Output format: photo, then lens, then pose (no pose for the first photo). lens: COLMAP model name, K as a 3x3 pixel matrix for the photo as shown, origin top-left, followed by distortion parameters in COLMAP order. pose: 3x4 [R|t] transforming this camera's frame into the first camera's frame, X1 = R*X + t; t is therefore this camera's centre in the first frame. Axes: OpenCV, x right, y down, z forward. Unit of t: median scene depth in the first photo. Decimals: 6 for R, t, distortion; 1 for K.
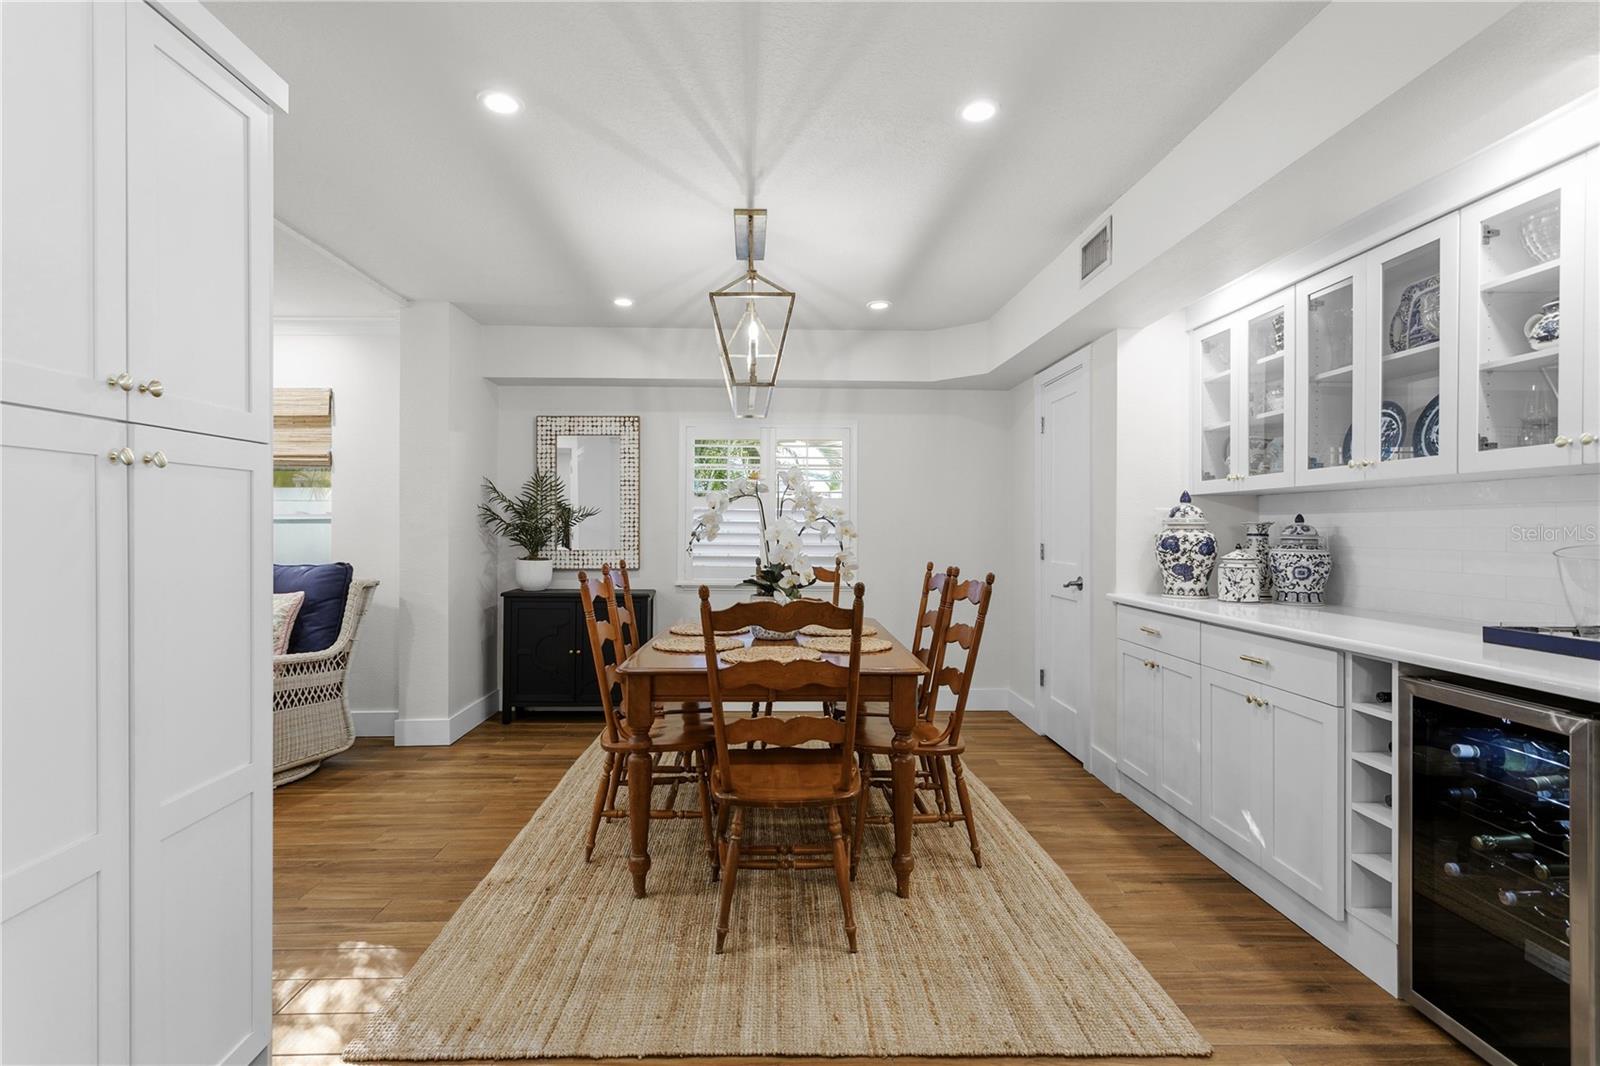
lens RADIAL K [[820.2, 0, 800.0], [0, 820.2, 533.0], [0, 0, 1]] dist [0.001441, 0.000260]
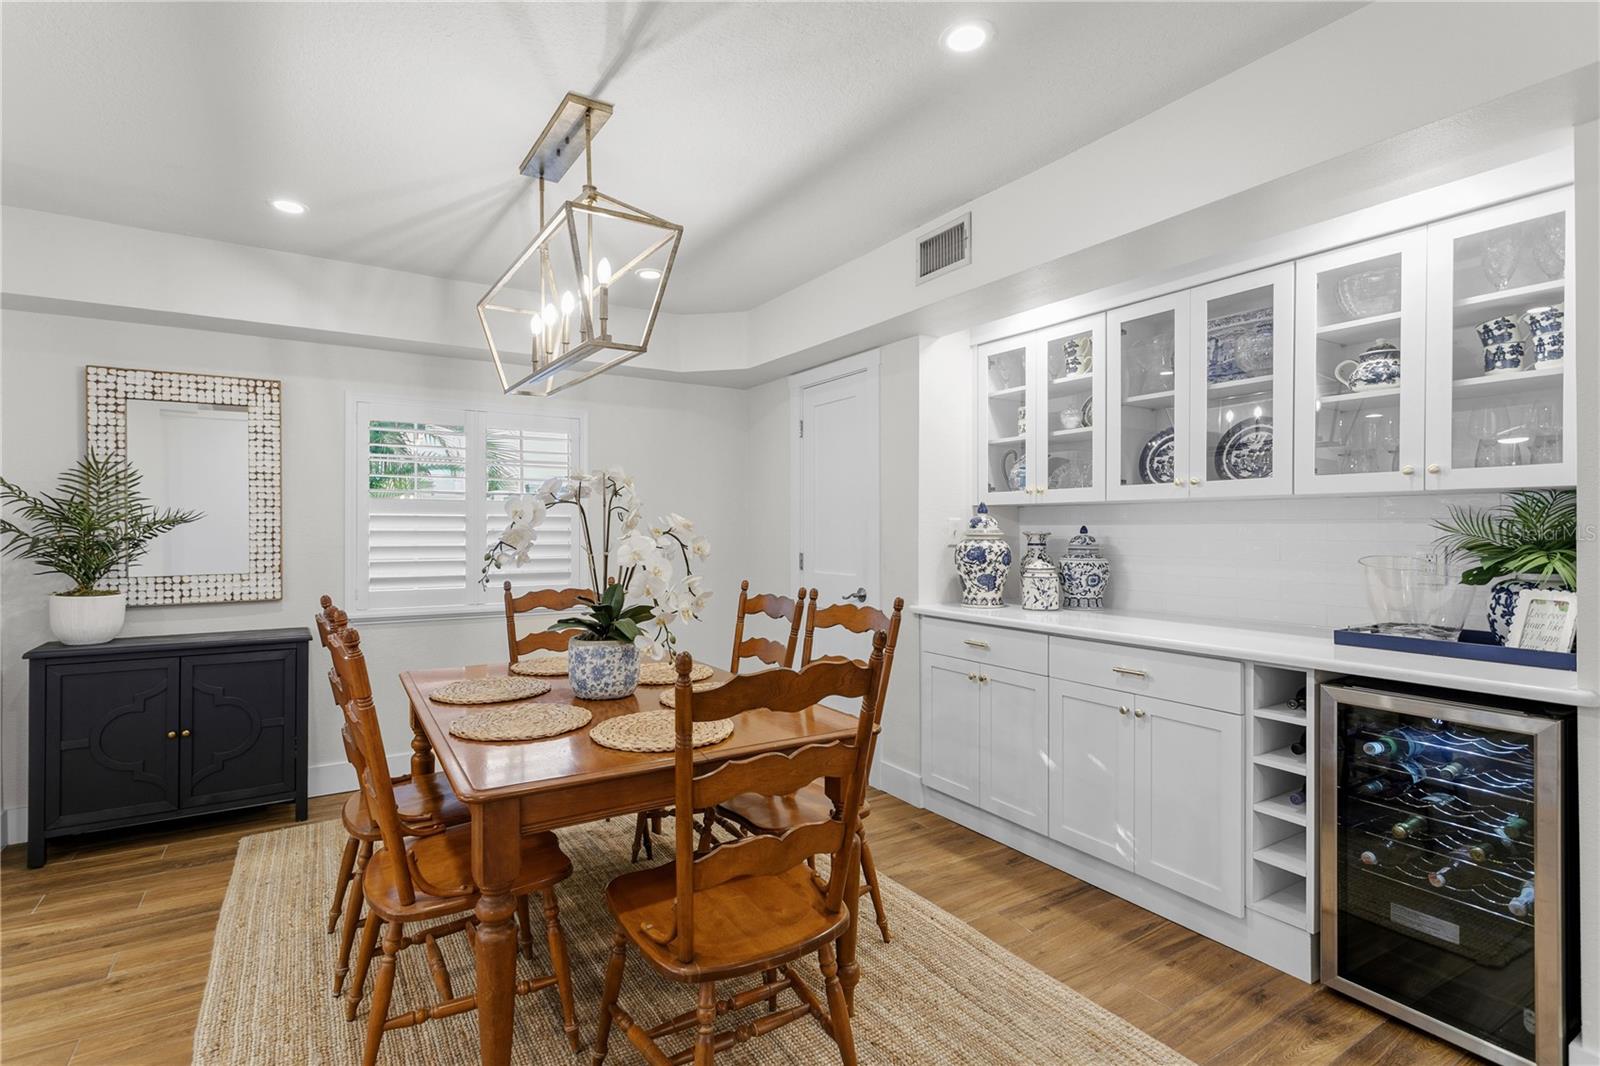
lens RADIAL K [[777.8, 0, 800.0], [0, 777.8, 533.0], [0, 0, 1]] dist [0.000424, 0.000603]
pose [[0.858508, -0.007627, 0.512744, -0.241337], [0.006183, 0.999971, 0.004521, -0.020357], [-0.512763, -0.000711, 0.858530, 0.313500]]
